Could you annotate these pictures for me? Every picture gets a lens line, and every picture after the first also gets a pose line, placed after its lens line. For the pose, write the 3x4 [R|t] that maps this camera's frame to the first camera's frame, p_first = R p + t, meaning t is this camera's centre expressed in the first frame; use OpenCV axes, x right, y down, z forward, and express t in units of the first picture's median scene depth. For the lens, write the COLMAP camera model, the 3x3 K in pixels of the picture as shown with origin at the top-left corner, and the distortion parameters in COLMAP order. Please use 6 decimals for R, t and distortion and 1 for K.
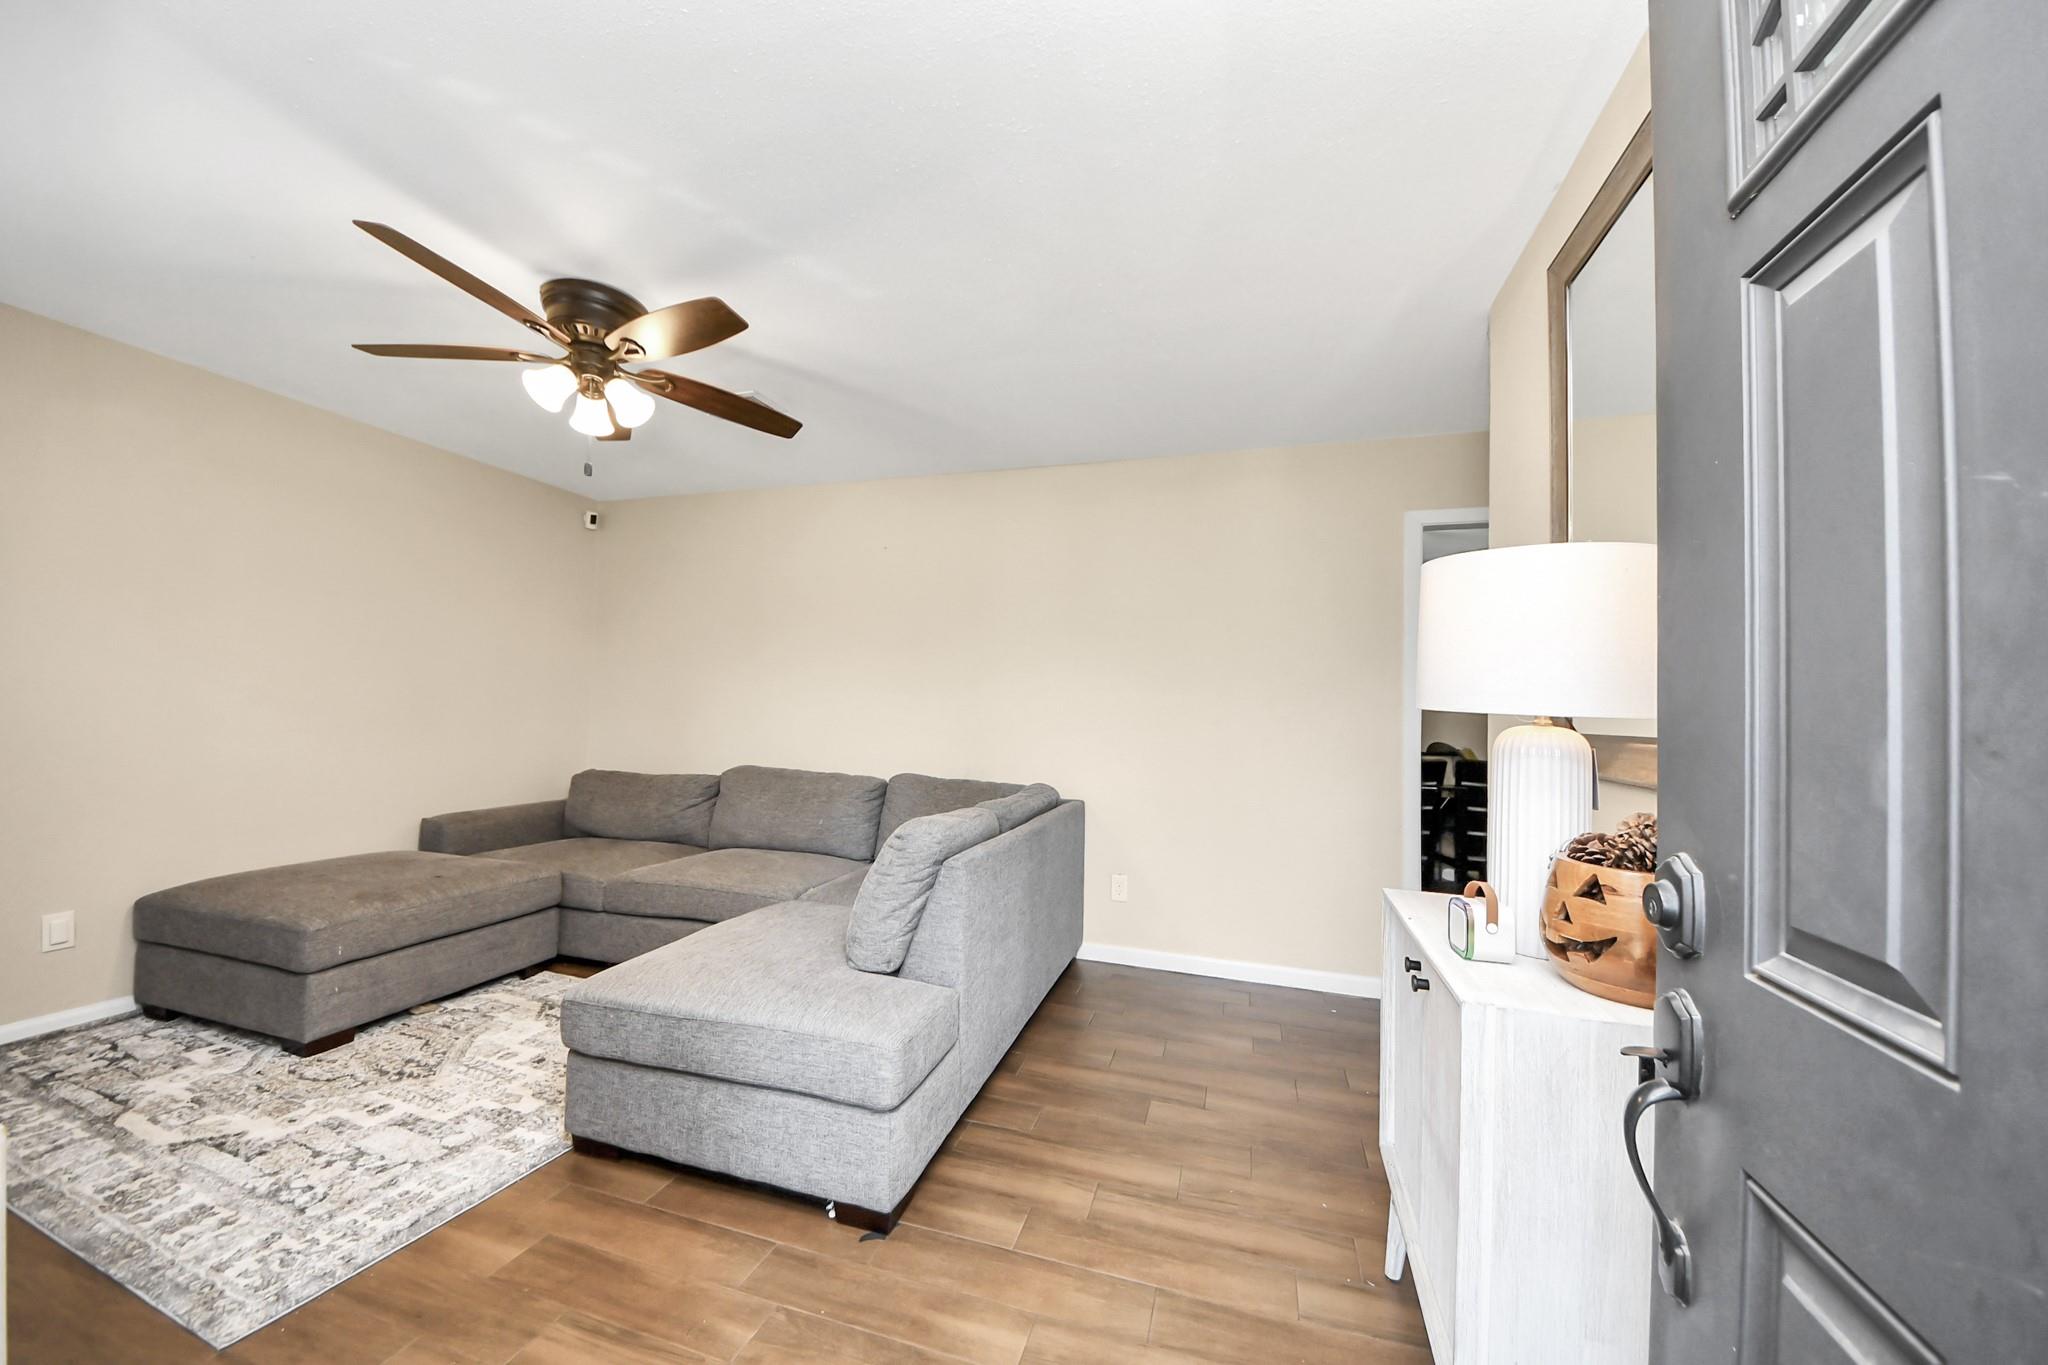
lens RADIAL K [[737.9, 0, 1011.1], [0, 737.9, 703.3], [0, 0, 1]] dist [0.000755, -0.000091]
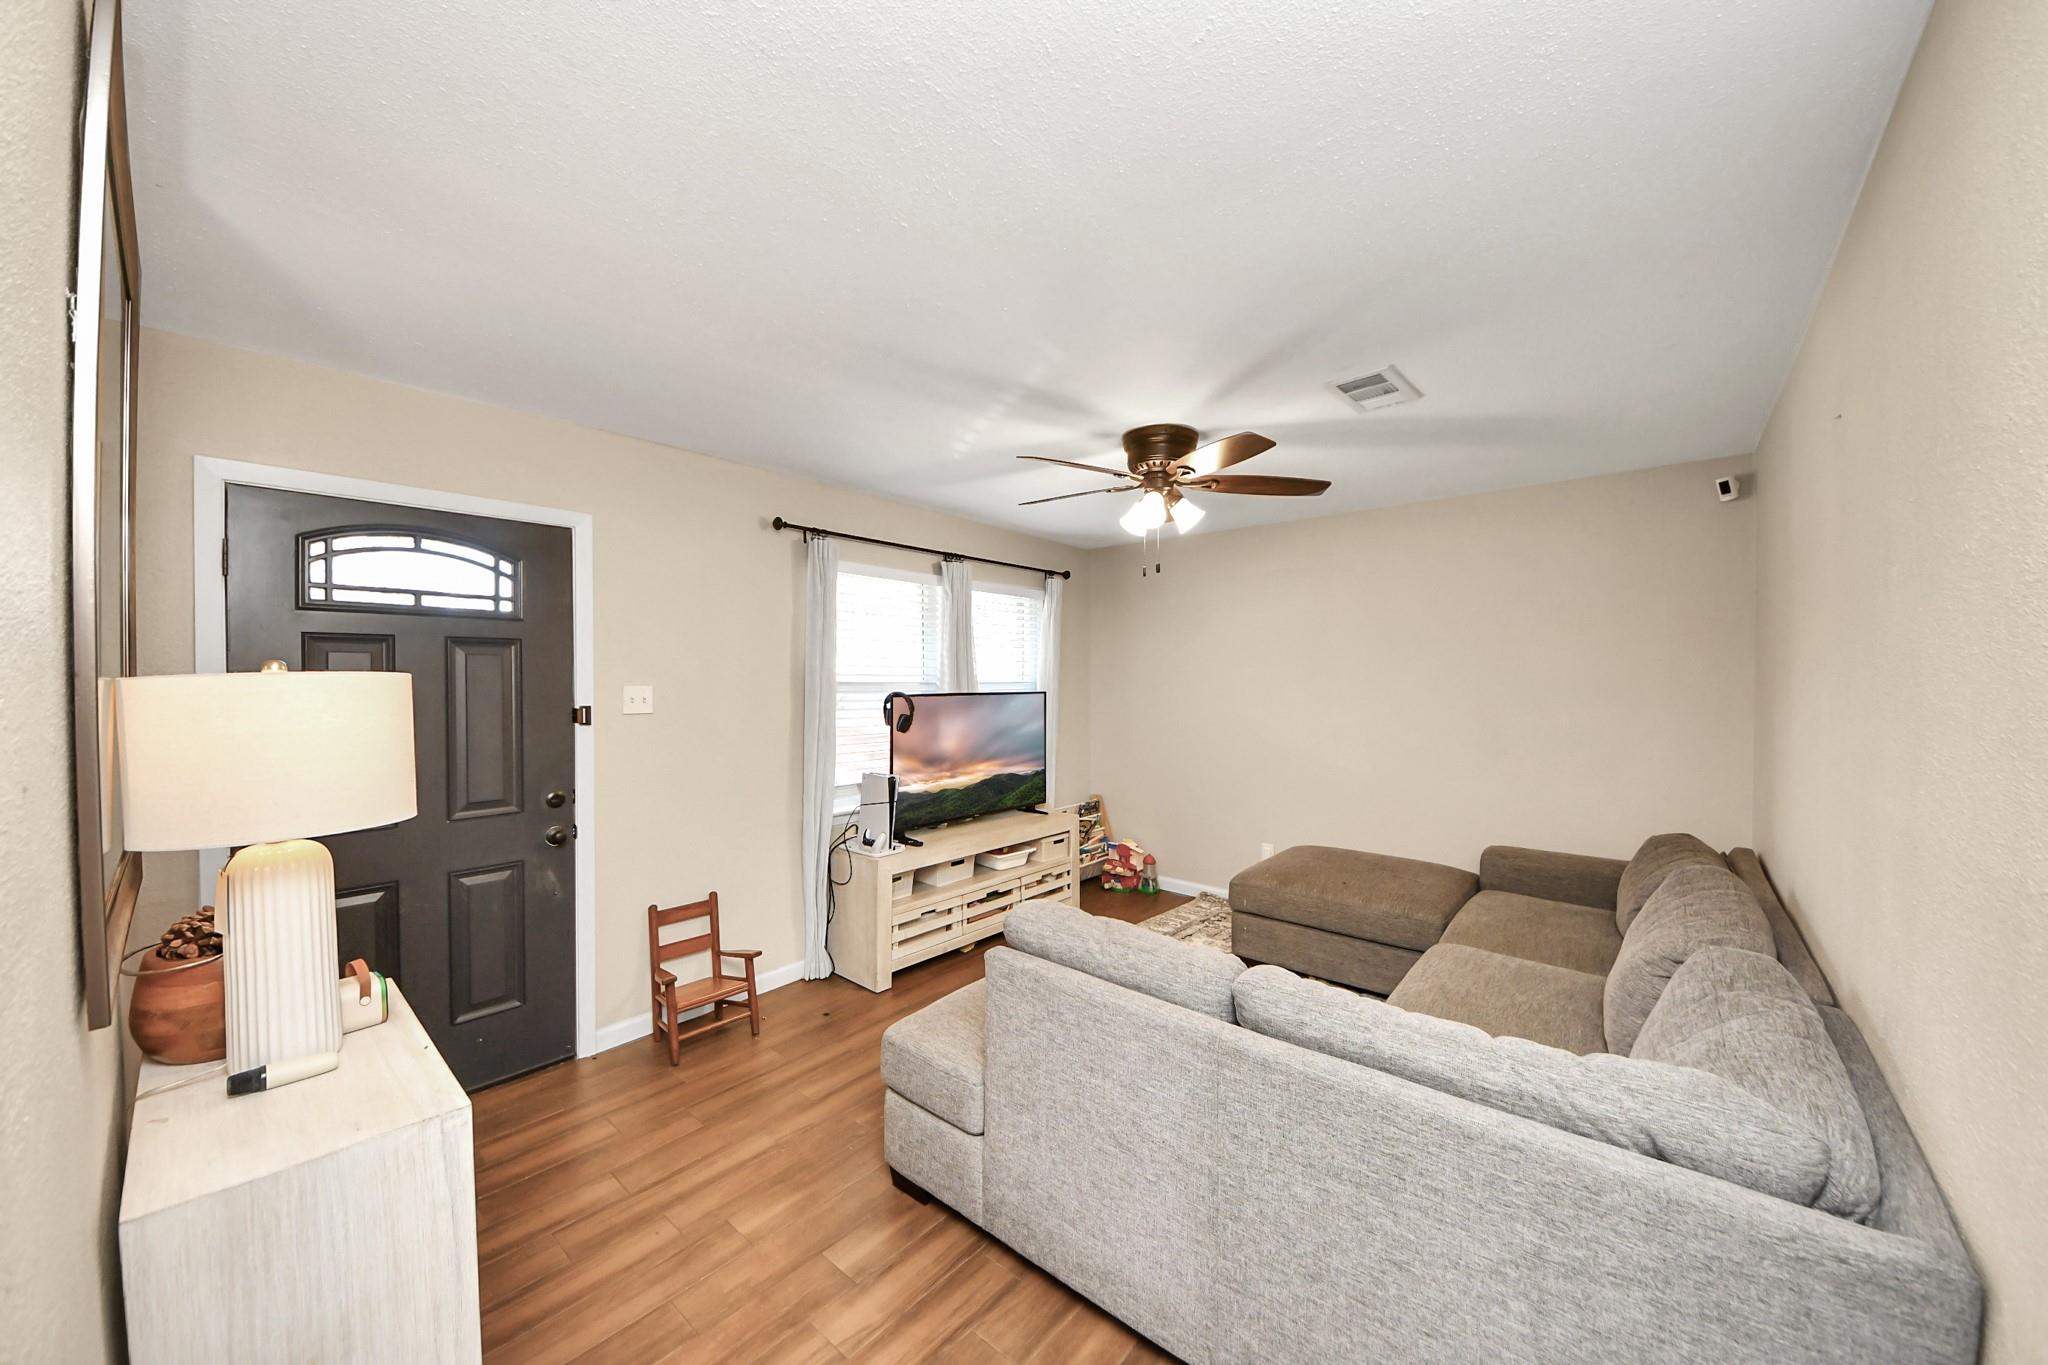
lens RADIAL K [[737.9, 0, 1035.6], [0, 737.9, 693.1], [0, 0, 1]] dist [0.000755, -0.000091]
pose [[-0.374444, 0.002970, -0.927245, 0.887221], [0.004738, 0.999988, 0.001290, -0.135168], [0.927237, -0.003910, -0.374454, 1.631578]]
